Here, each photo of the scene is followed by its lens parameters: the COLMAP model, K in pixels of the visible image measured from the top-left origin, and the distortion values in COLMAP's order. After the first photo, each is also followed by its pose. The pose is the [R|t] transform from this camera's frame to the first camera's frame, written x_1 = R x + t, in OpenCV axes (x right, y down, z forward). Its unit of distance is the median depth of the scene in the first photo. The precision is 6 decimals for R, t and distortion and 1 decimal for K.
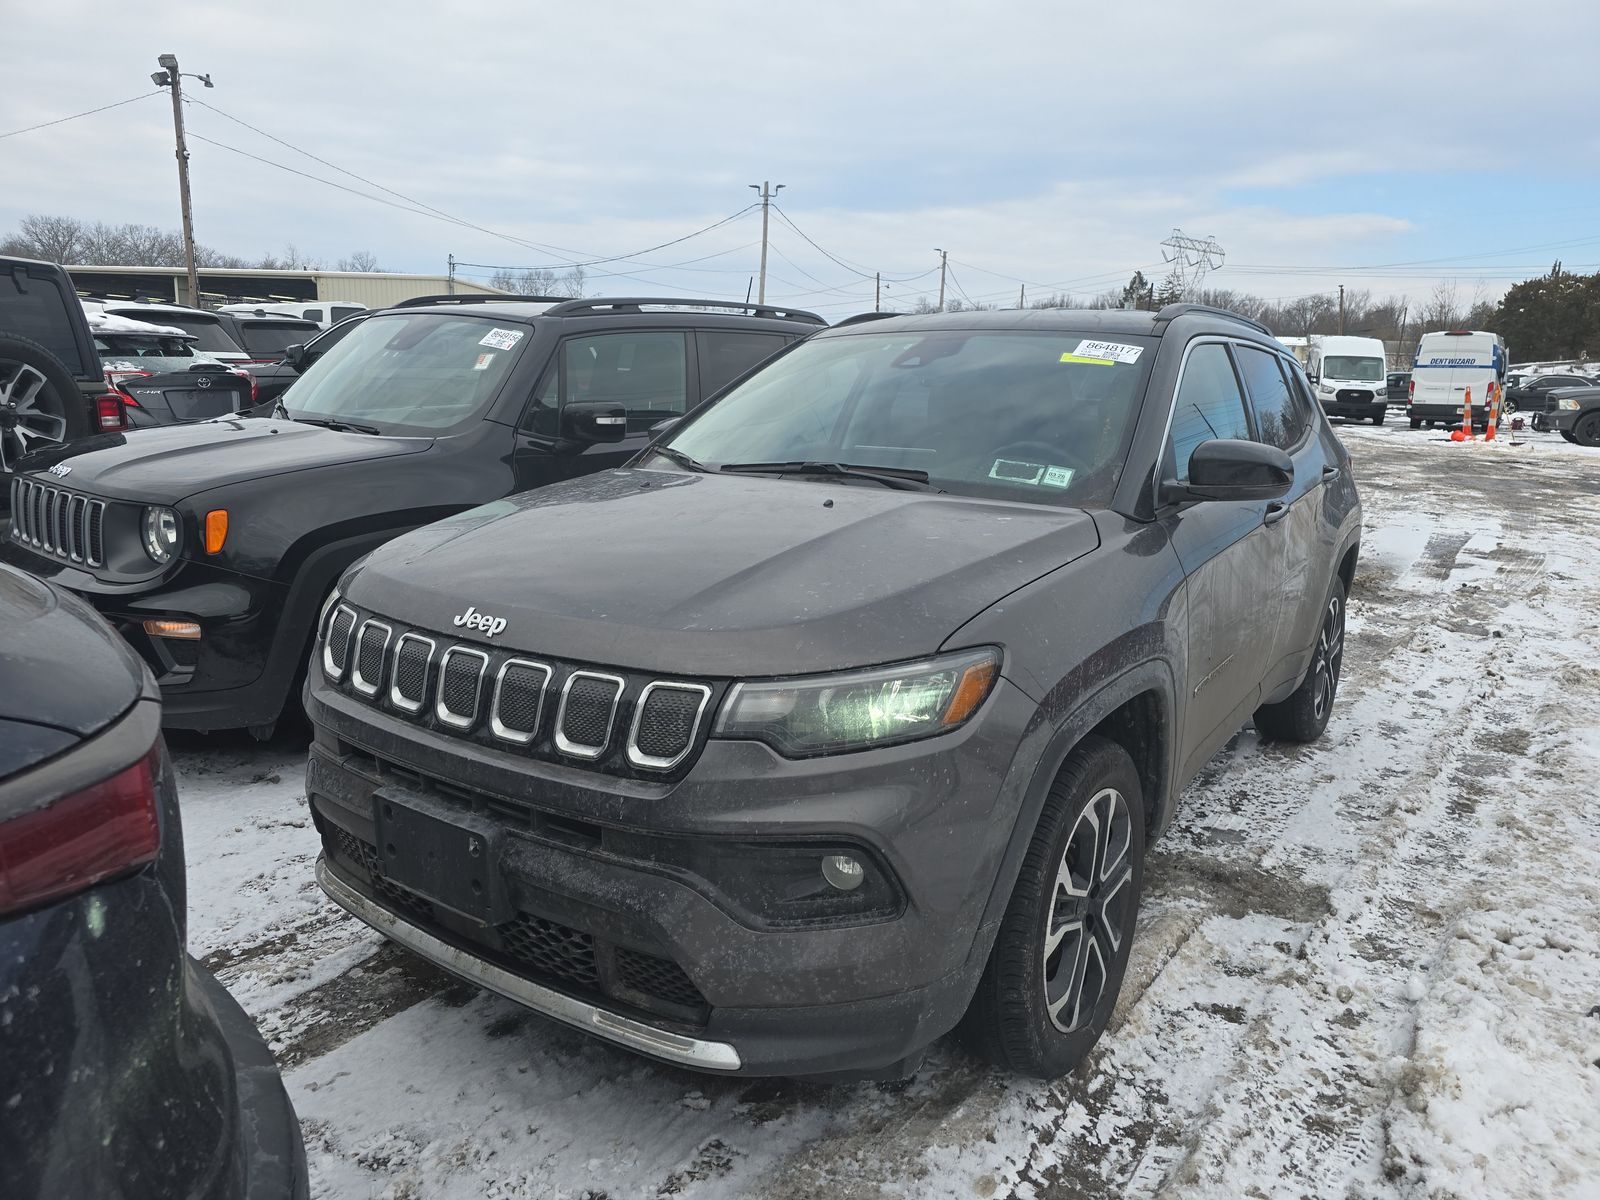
lens RADIAL K [[1073.3, 0, 800.0], [0, 1073.3, 600.0], [0, 0, 1]] dist [0.050952, -0.038564]
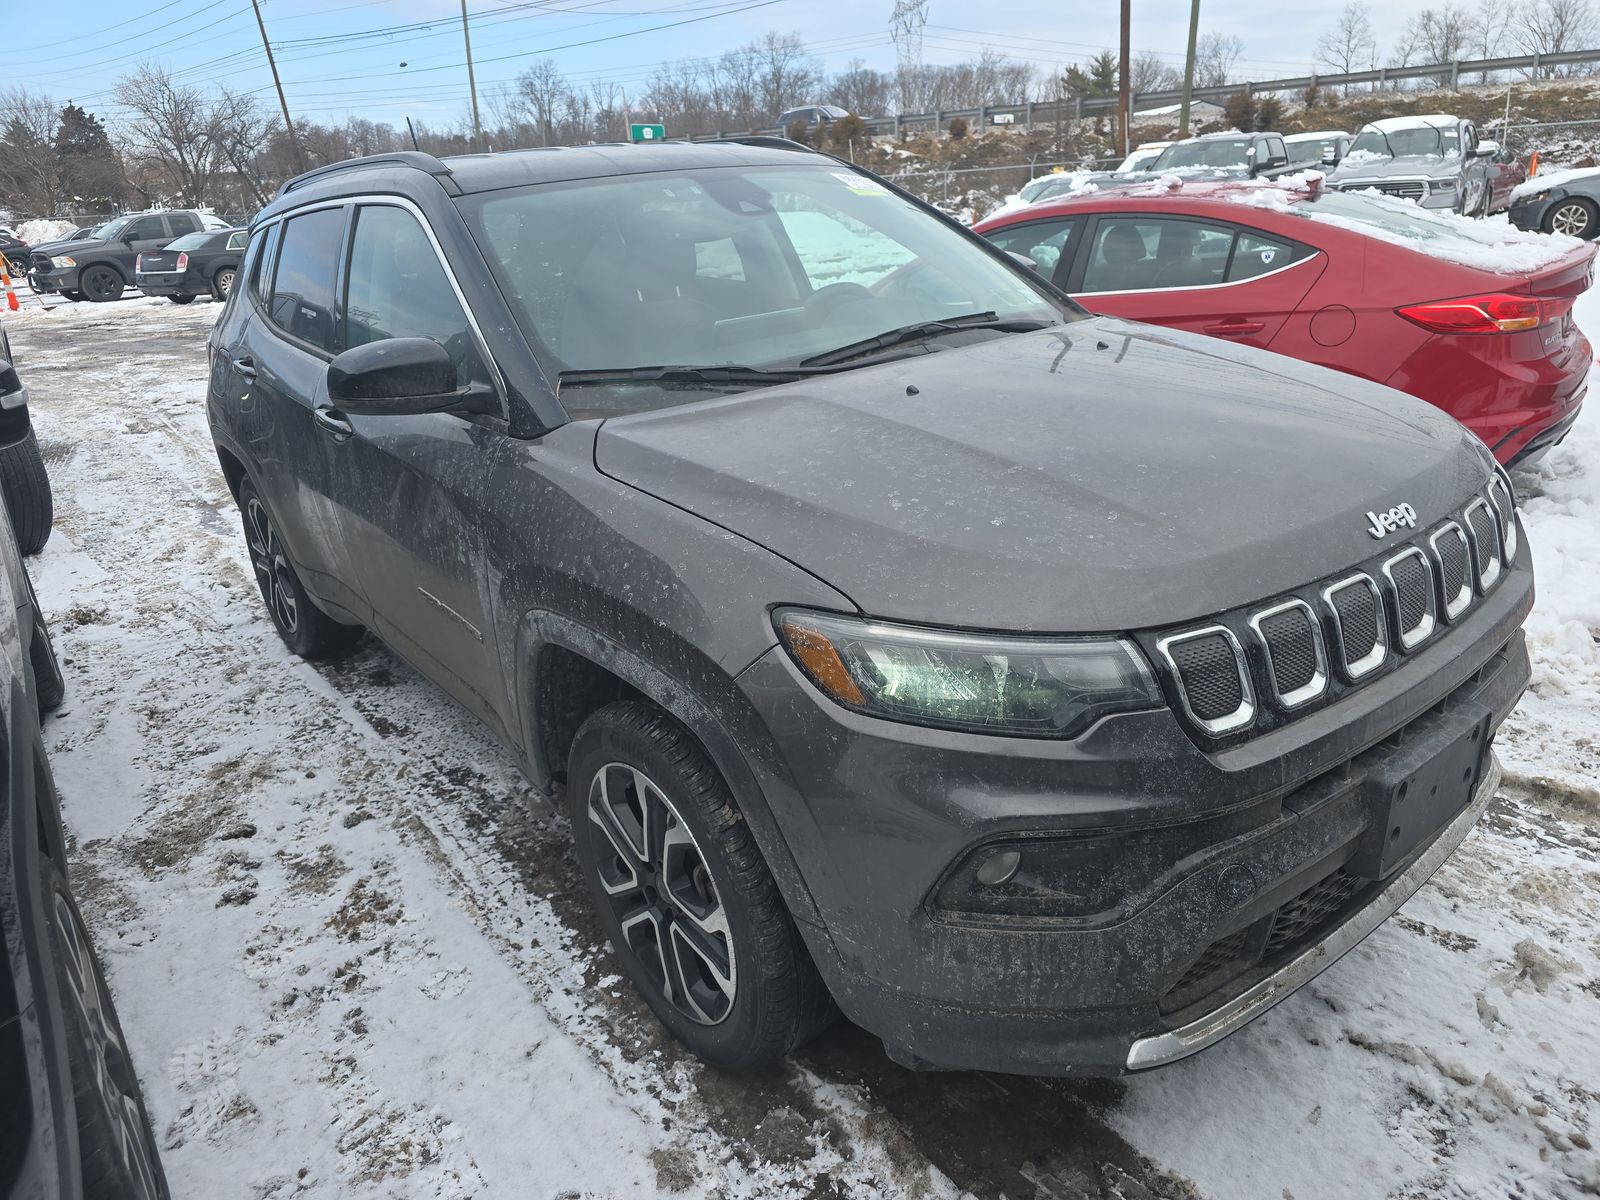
lens RADIAL K [[1094.9, 0, 805.7], [0, 1094.9, 606.9], [0, 0, 1]] dist [0.043718, -0.033262]
pose [[0.276515, -0.378459, 0.883351, -0.905570], [0.272470, 0.912346, 0.305590, -0.227830], [-0.921574, 0.156186, 0.355396, 0.853174]]
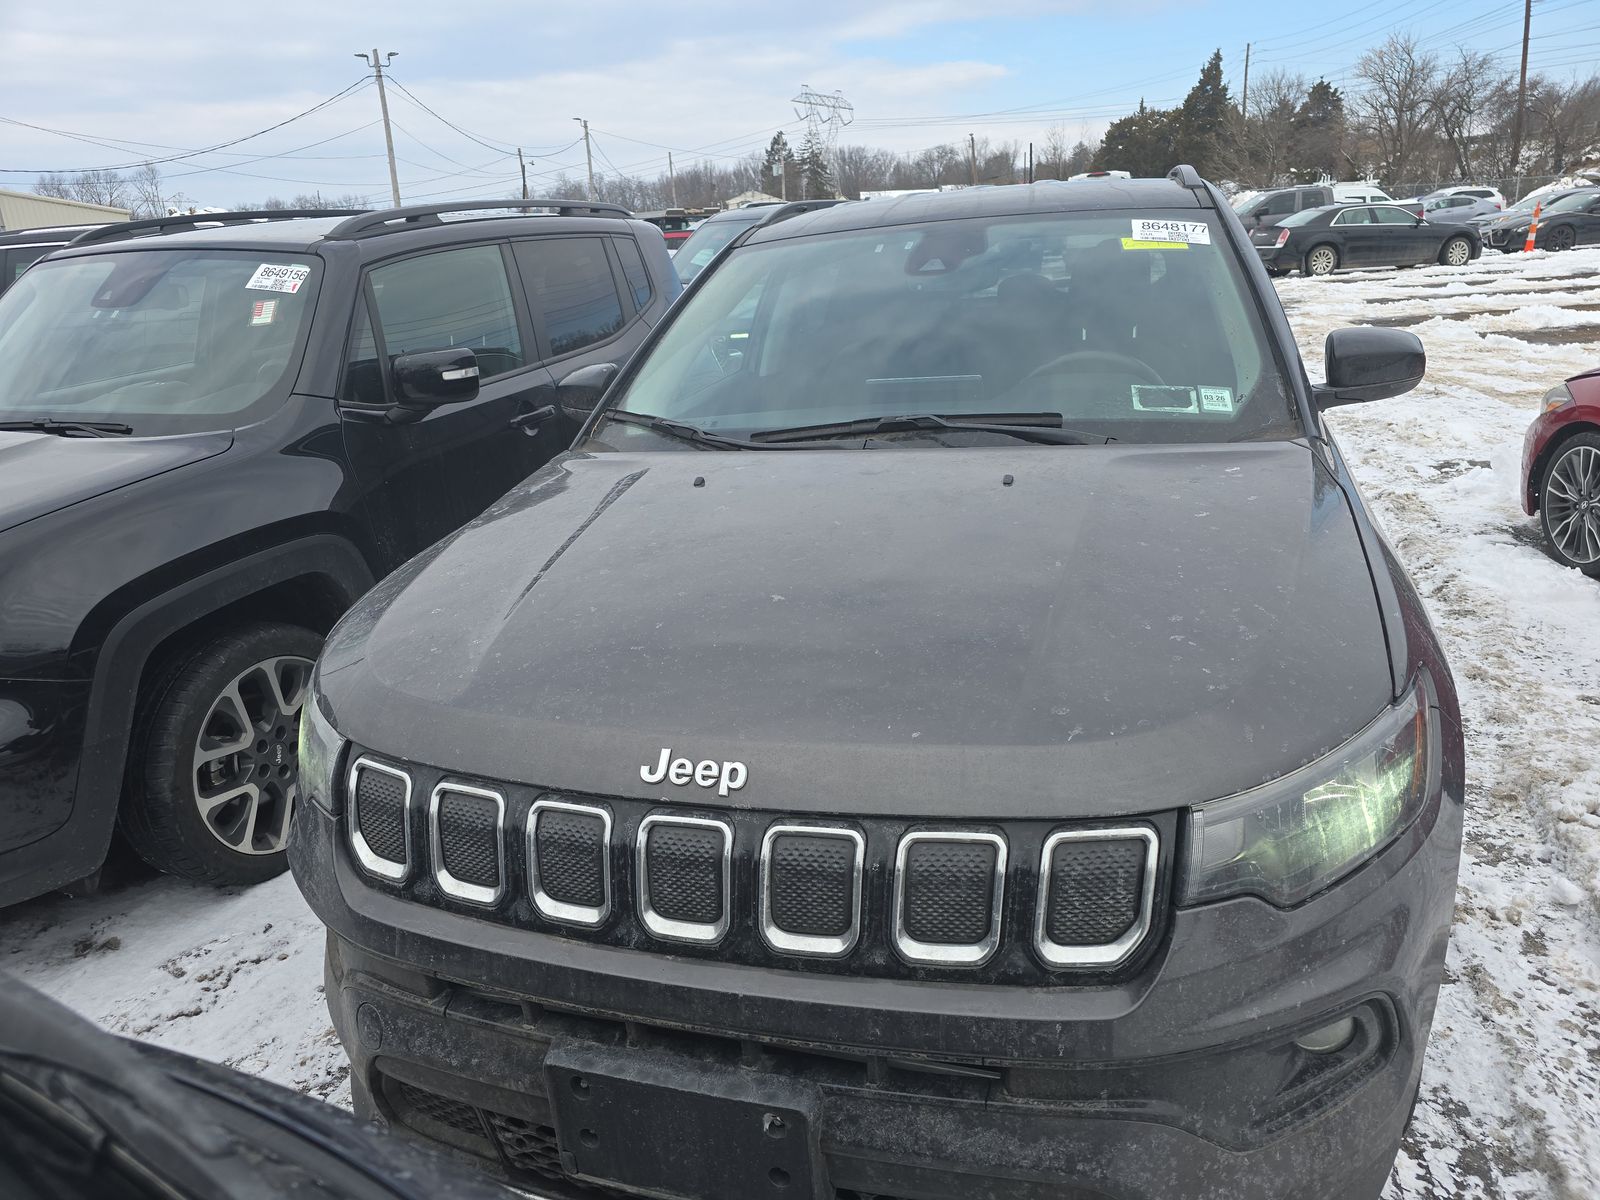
lens RADIAL K [[1094.9, 0, 805.7], [0, 1094.9, 606.9], [0, 0, 1]] dist [0.043718, -0.033262]
pose [[0.951399, -0.172623, 0.255033, -0.291807], [0.145258, 0.981764, 0.122638, -0.109858], [-0.271552, -0.079632, 0.959124, 0.288633]]
